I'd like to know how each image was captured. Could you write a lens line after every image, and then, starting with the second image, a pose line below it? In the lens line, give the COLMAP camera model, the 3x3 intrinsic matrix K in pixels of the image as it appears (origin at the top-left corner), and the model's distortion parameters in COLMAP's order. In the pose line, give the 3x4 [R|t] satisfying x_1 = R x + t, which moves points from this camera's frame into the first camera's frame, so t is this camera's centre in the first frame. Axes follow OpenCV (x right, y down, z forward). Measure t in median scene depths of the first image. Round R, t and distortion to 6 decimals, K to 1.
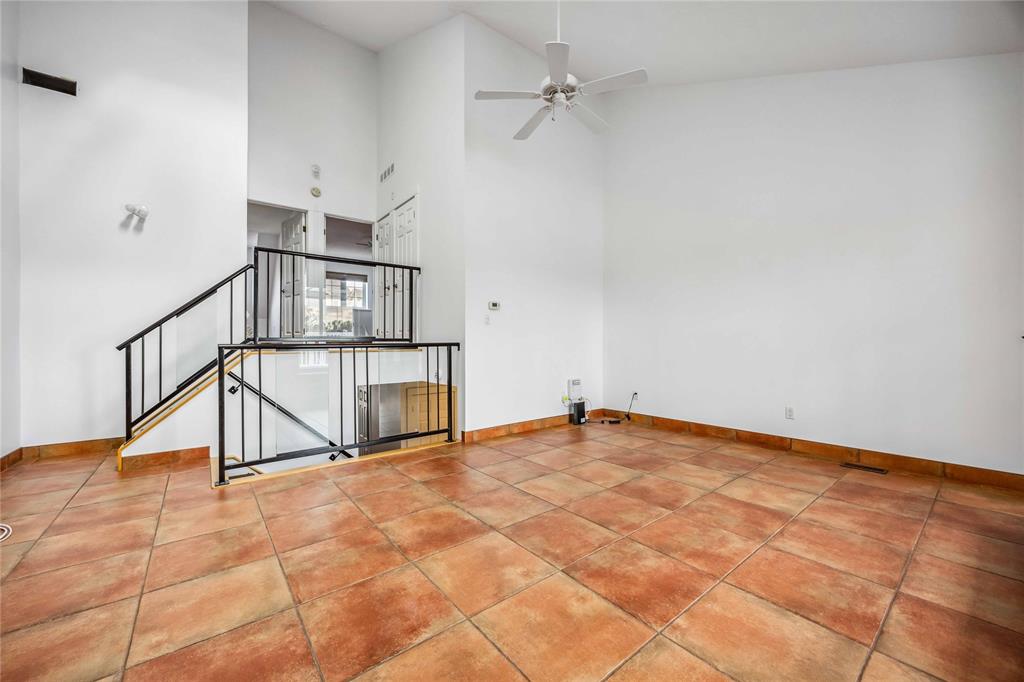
lens RADIAL K [[387.9, 0, 512.0], [0, 387.9, 341.0], [0, 0, 1]] dist [-0.002987, 0.000033]
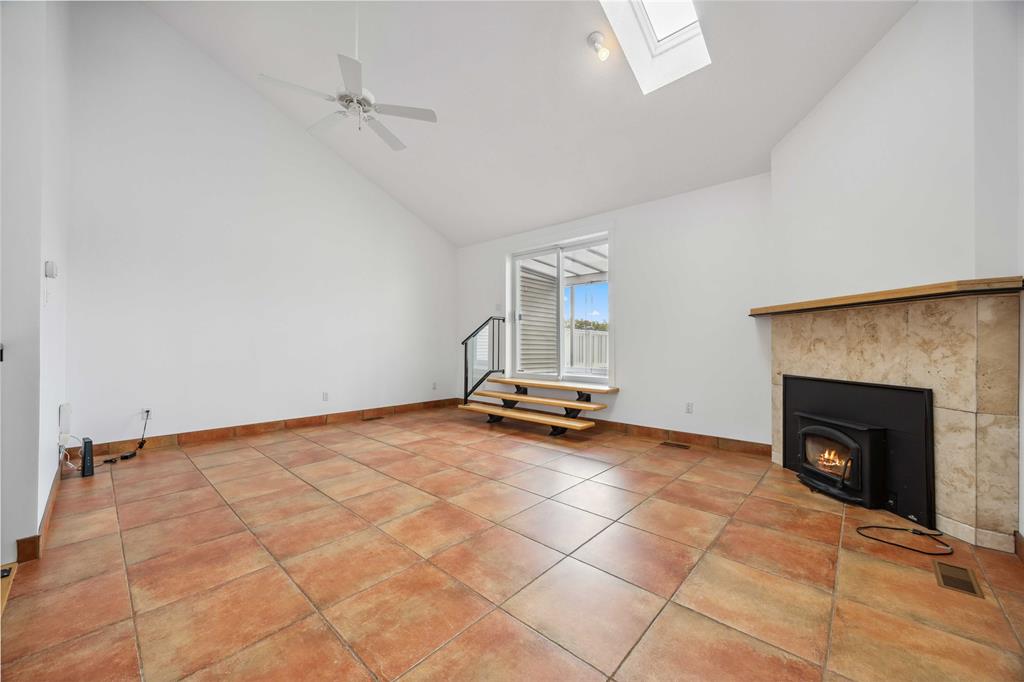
lens RADIAL K [[387.9, 0, 512.0], [0, 387.9, 341.0], [0, 0, 1]] dist [-0.002987, 0.000033]
pose [[-0.149289, 0.011618, 0.988725, -1.002959], [-0.002365, 0.999924, -0.012107, 0.011835], [-0.988791, -0.004145, -0.149250, 0.779545]]
